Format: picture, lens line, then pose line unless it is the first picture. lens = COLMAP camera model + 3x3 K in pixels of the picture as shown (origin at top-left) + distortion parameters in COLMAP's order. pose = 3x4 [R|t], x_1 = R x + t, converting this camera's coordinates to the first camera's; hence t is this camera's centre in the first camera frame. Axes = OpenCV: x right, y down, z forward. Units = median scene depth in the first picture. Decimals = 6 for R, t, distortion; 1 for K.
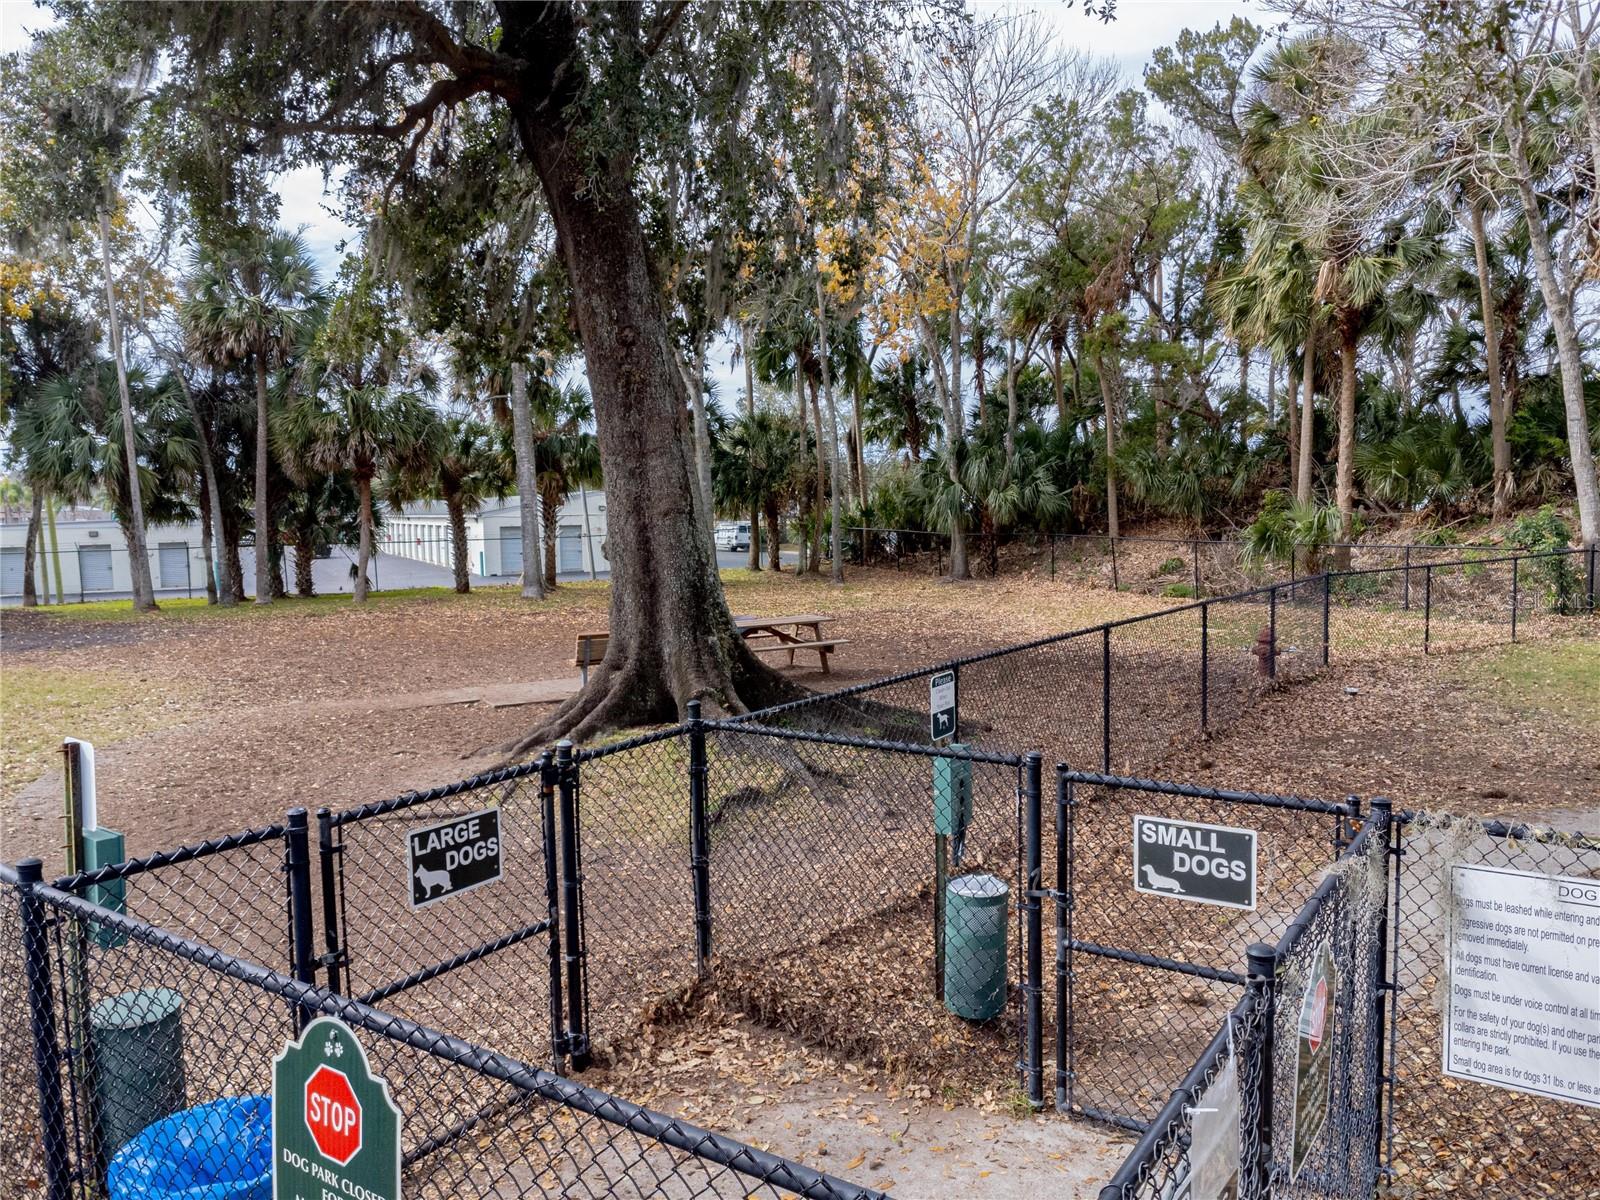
lens RADIAL K [[1125.0, 0, 809.2], [0, 1125.0, 607.9], [0, 0, 1]] dist [0.001063, -0.001372]
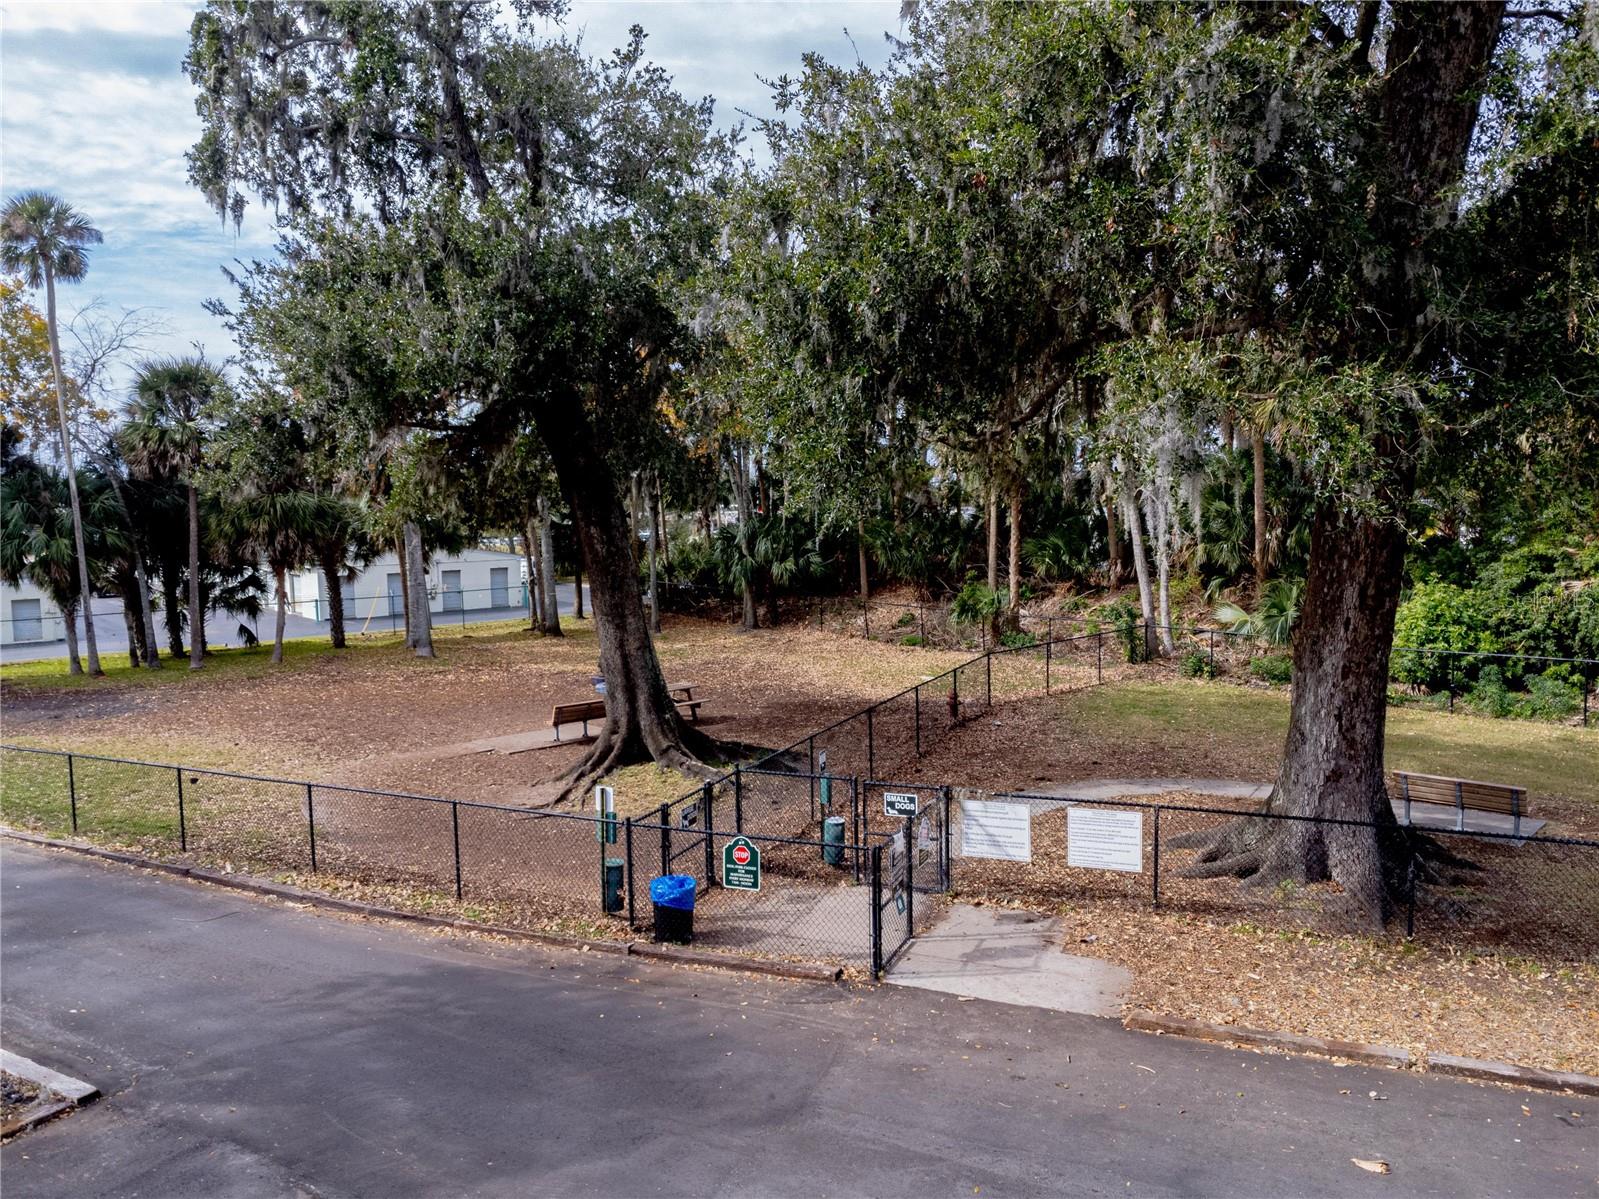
lens RADIAL K [[1124.3, 0, 791.8], [0, 1124.3, 601.2], [0, 0, 1]] dist [0.001063, -0.001372]
pose [[0.979138, -0.017693, 0.202426, -0.117766], [0.019371, 0.999792, -0.006308, -0.067548], [-0.202273, 0.010098, 0.979277, -0.404648]]
